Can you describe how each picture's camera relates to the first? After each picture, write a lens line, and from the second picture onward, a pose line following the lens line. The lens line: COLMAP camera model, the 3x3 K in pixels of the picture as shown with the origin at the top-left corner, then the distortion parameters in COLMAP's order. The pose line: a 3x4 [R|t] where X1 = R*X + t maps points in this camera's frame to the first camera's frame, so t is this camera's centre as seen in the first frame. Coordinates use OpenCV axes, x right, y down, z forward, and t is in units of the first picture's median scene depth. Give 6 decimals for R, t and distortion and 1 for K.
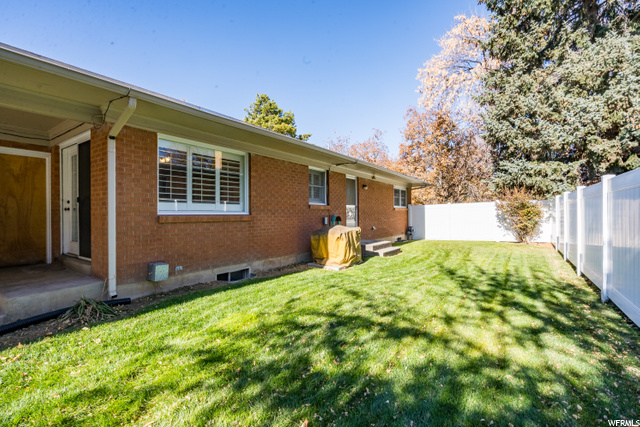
lens RADIAL K [[300.2, 0, 317.8], [0, 300.2, 214.3], [0, 0, 1]] dist [-0.004628, 0.000505]
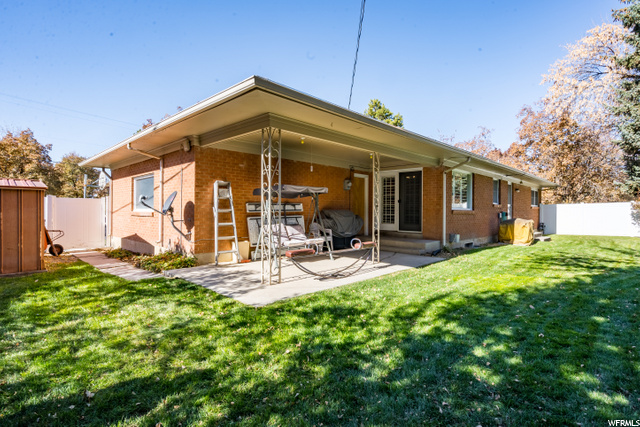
lens RADIAL K [[329.3, 0, 321.6], [0, 329.3, 213.4], [0, 0, 1]] dist [0.001711, -0.001173]
pose [[0.984231, 0.015780, -0.176185, -0.305590], [-0.014685, 0.999864, 0.007519, 0.007378], [0.176279, -0.004813, 0.984328, -0.395856]]
